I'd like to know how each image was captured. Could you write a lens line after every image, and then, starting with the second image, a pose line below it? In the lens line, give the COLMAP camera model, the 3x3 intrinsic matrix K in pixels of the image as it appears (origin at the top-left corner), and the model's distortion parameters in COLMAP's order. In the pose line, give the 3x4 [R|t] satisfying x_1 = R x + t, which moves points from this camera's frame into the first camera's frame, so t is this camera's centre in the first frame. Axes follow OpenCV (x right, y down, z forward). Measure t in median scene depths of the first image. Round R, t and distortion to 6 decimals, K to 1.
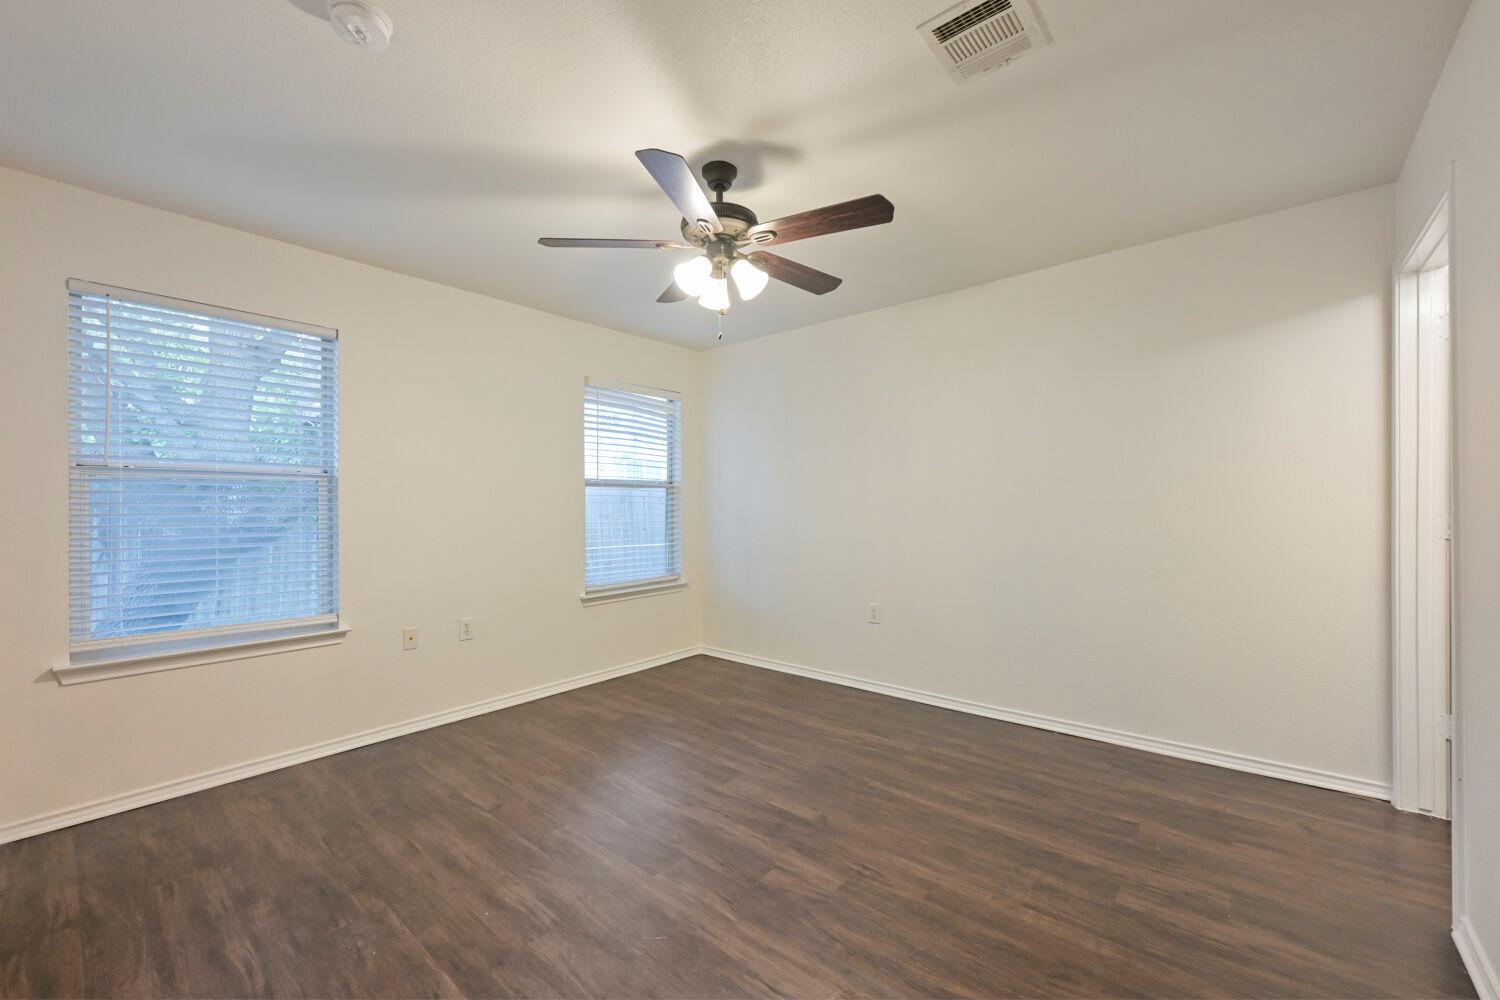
lens RADIAL K [[607.2, 0, 750.7], [0, 607.2, 506.4], [0, 0, 1]] dist [0.012079, 0.000118]
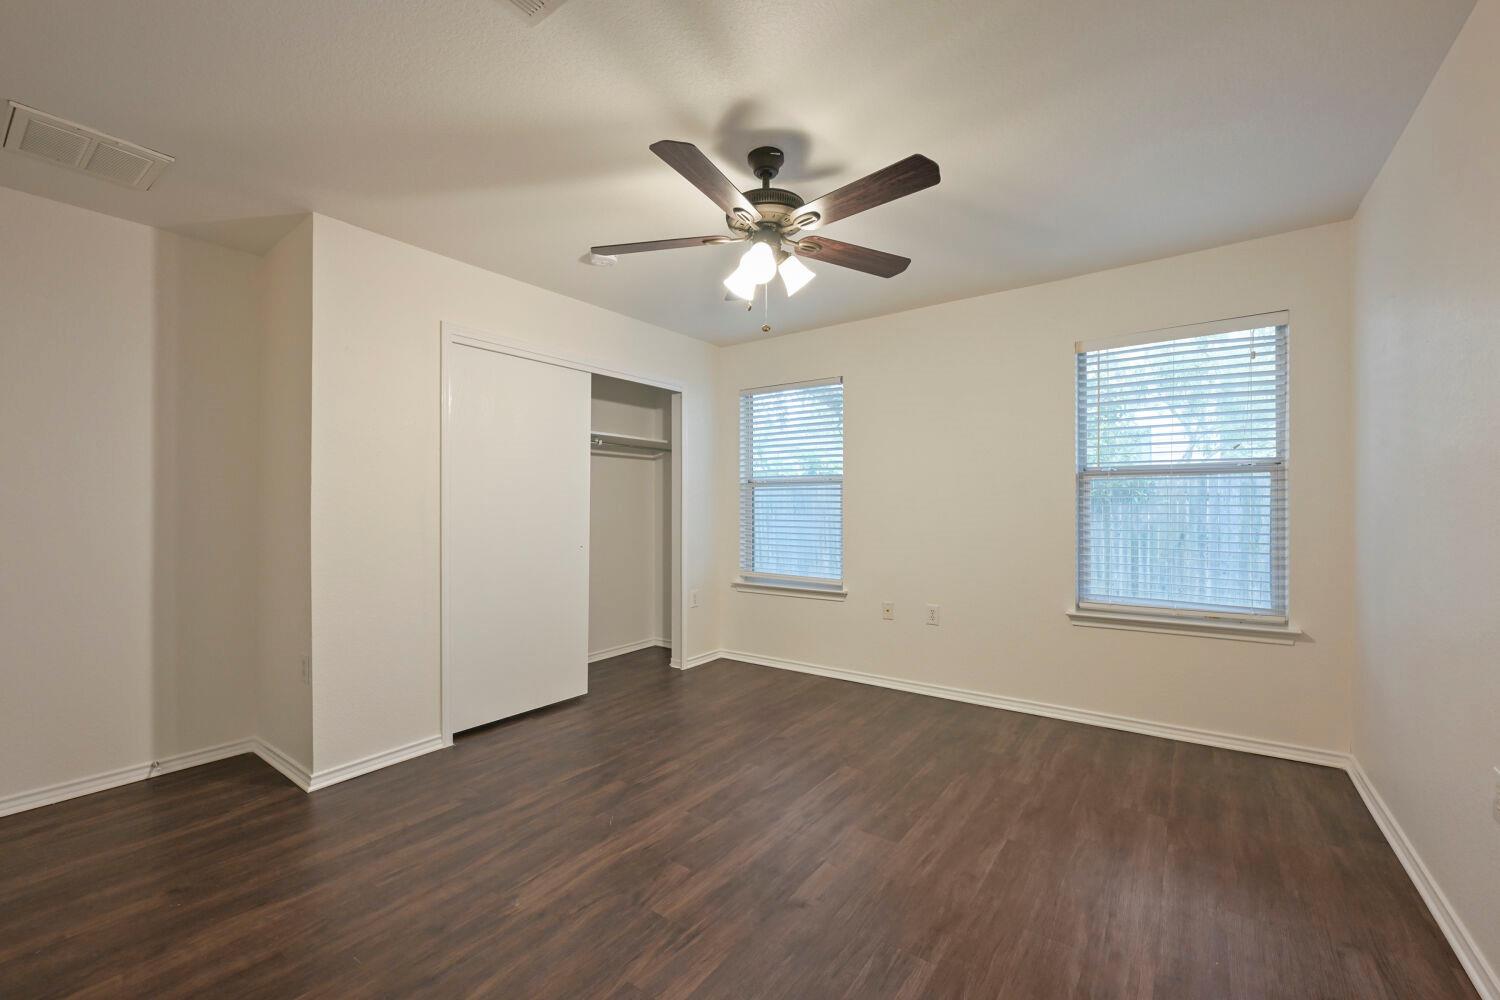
lens RADIAL K [[606.7, 0, 751.1], [0, 606.7, 501.8], [0, 0, 1]] dist [-0.000403, -0.000016]
pose [[0.072331, -0.003121, -0.997376, 0.782975], [0.002505, 0.999993, -0.002948, 0.000281], [0.997378, -0.002285, 0.072339, 0.782192]]
